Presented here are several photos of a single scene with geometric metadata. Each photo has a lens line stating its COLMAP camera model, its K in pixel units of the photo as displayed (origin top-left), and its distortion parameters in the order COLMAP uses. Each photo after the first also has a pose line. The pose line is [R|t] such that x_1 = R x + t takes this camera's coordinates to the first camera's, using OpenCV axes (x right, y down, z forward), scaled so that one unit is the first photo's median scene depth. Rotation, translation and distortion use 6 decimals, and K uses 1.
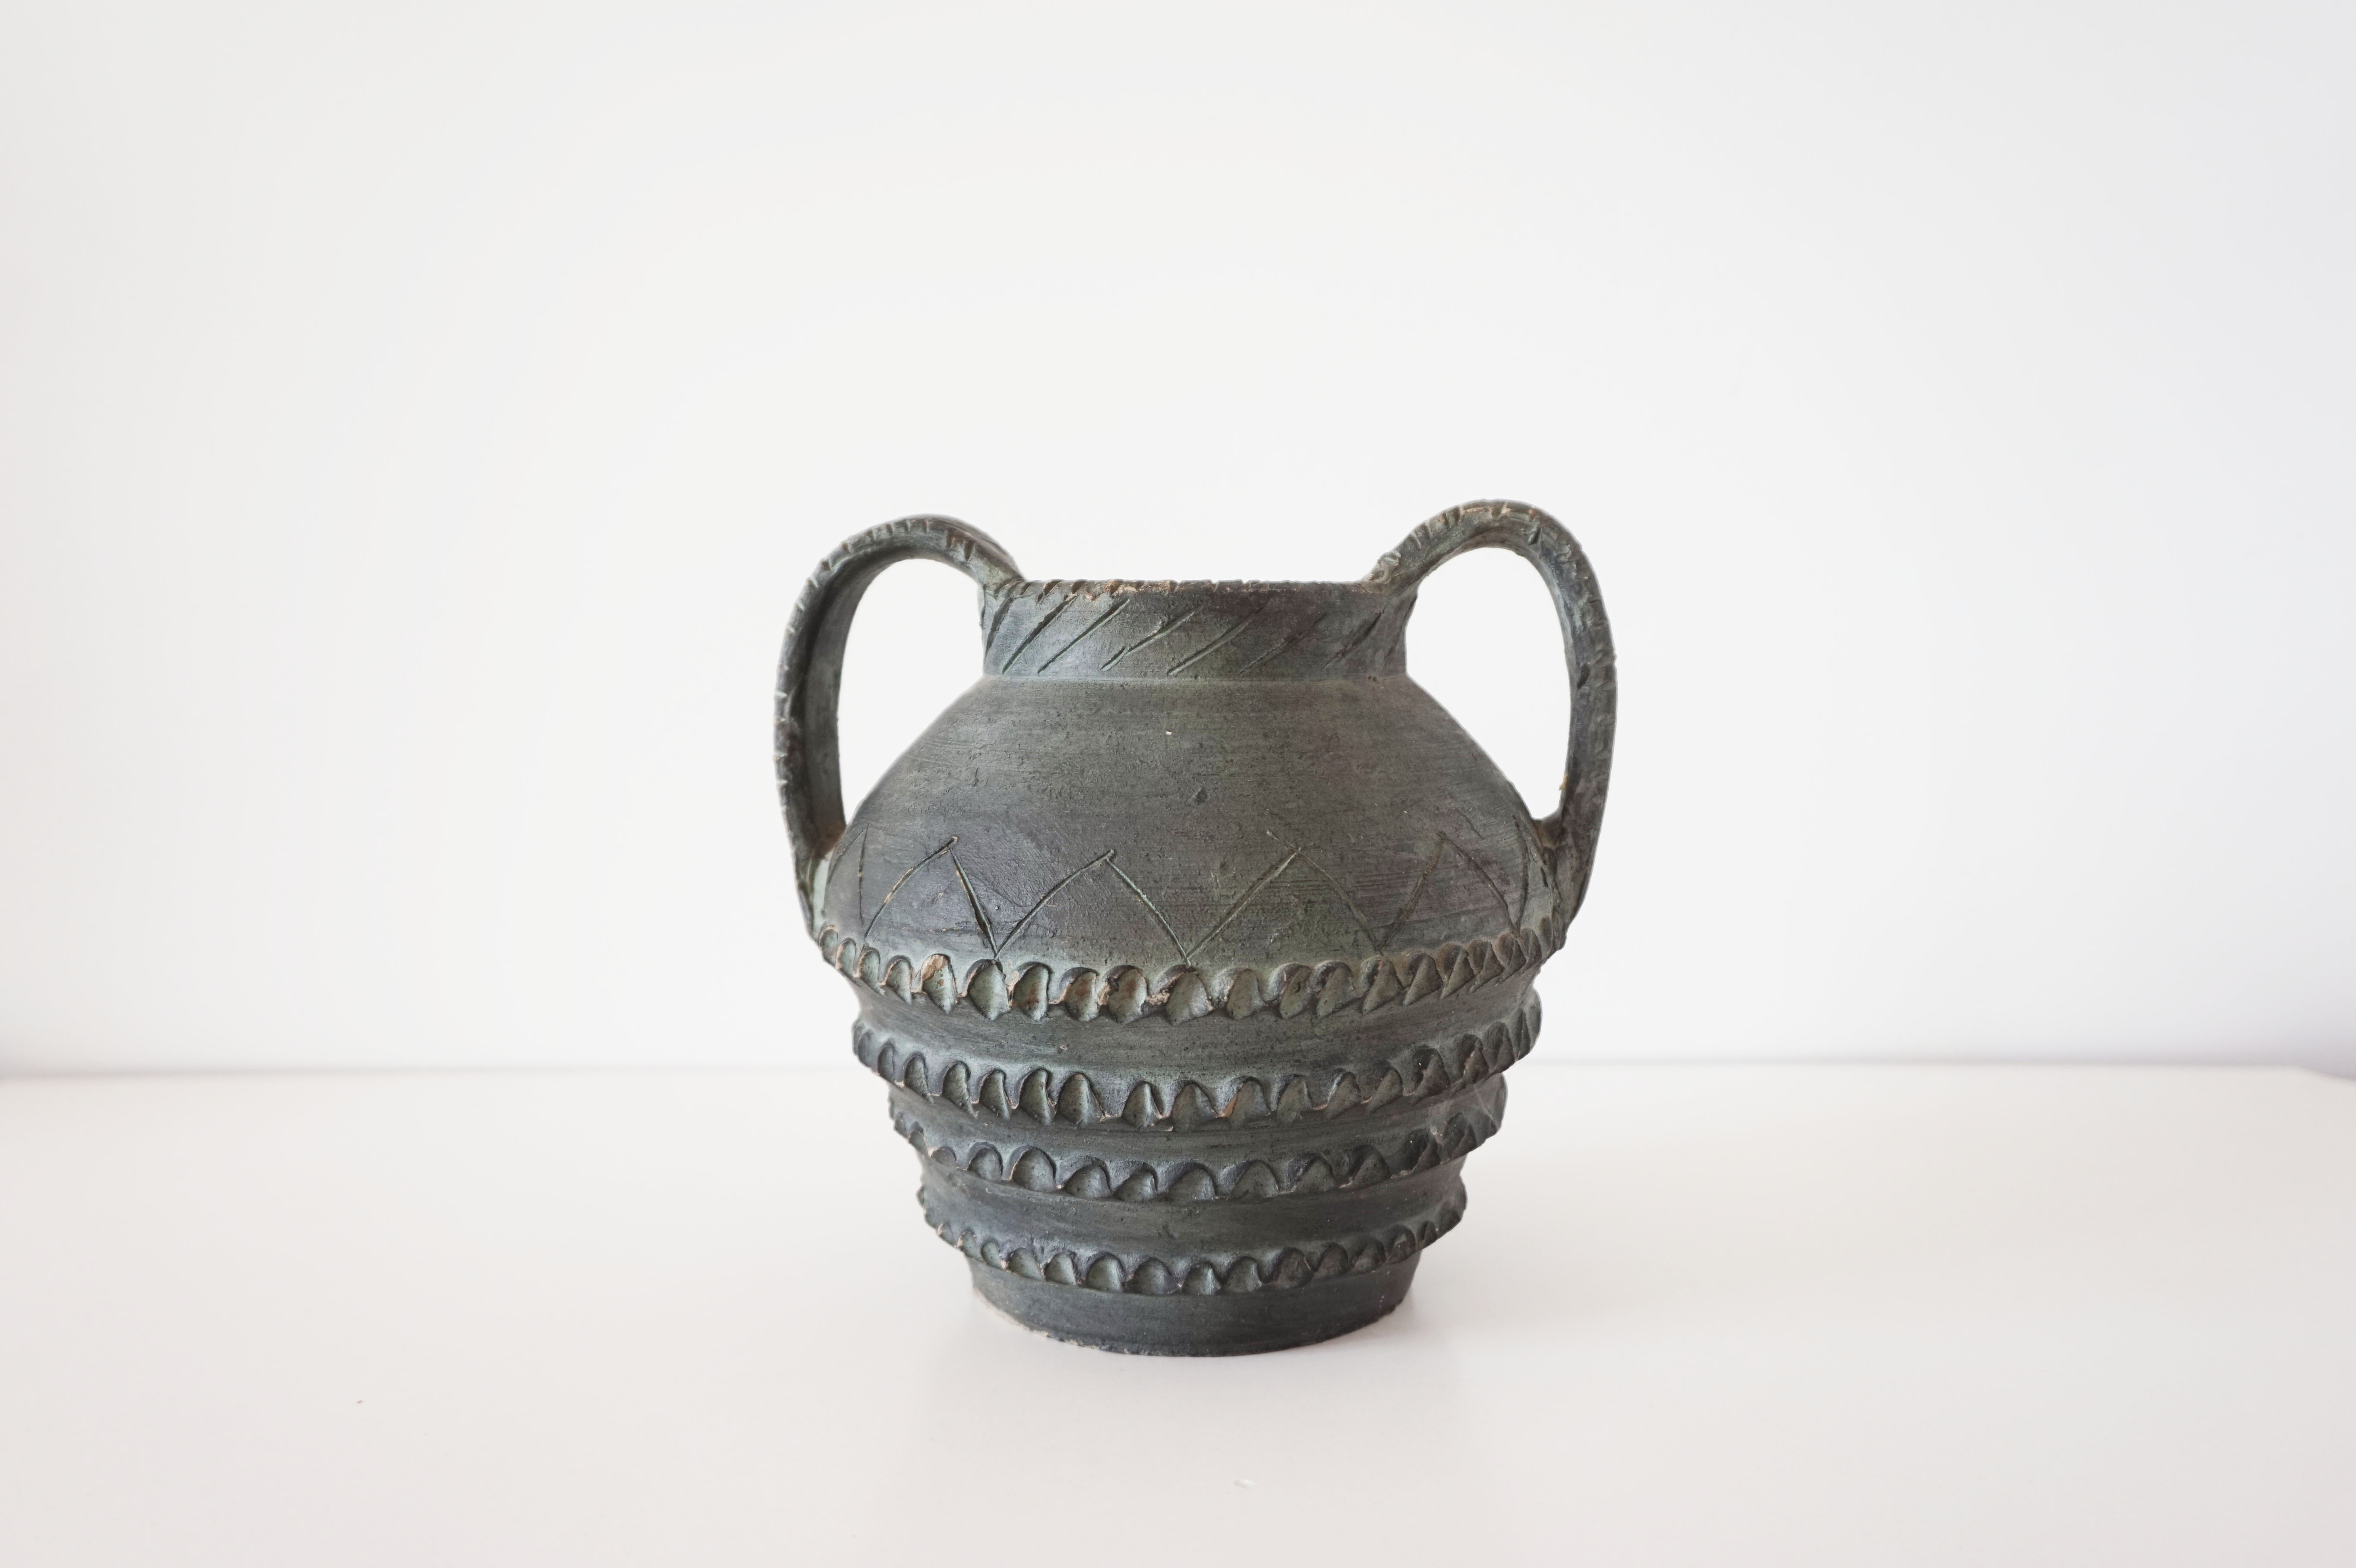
lens RADIAL K [[2023.1, 0, 1167.1], [0, 2023.1, 786.4], [0, 0, 1]] dist [0.009538, 0.009145]
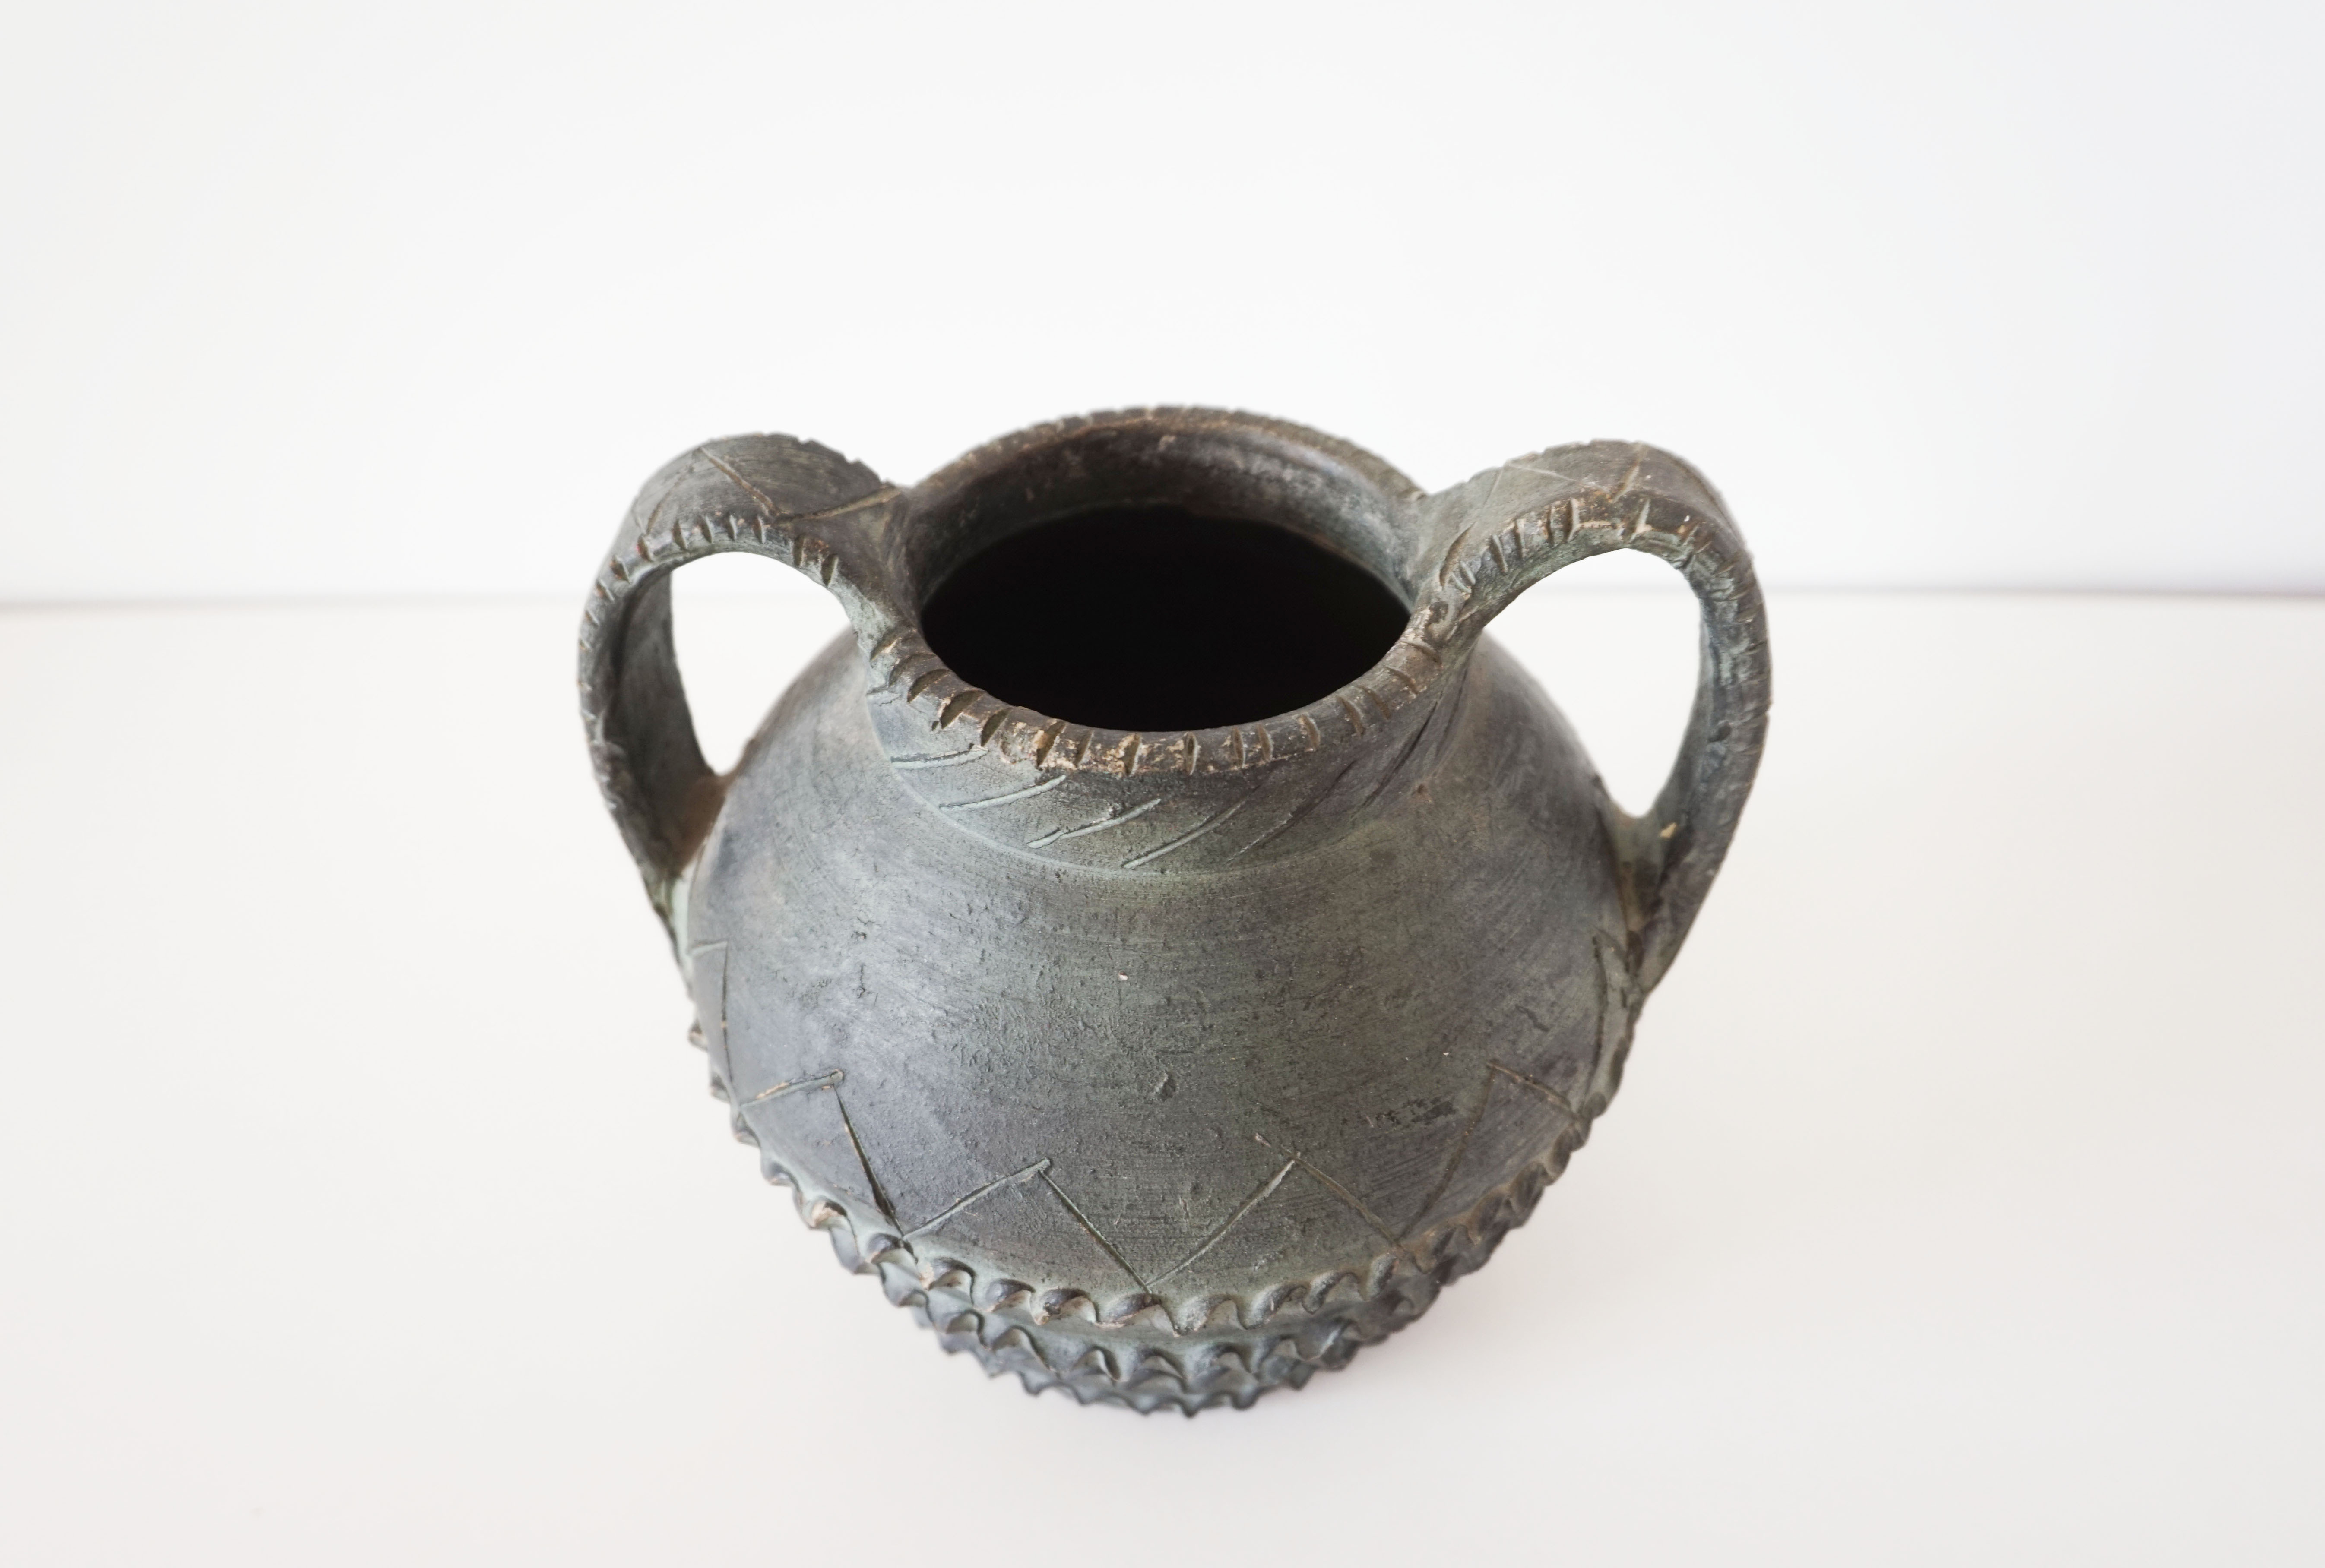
lens RADIAL K [[1996.4, 0, 1137.5], [0, 1996.4, 802.4], [0, 0, 1]] dist [0.009538, 0.009145]
pose [[0.999853, 0.004156, -0.016619, 0.016743], [0.006753, 0.795927, 0.605355, -0.491066], [0.015743, -0.605379, 0.795782, 0.466000]]
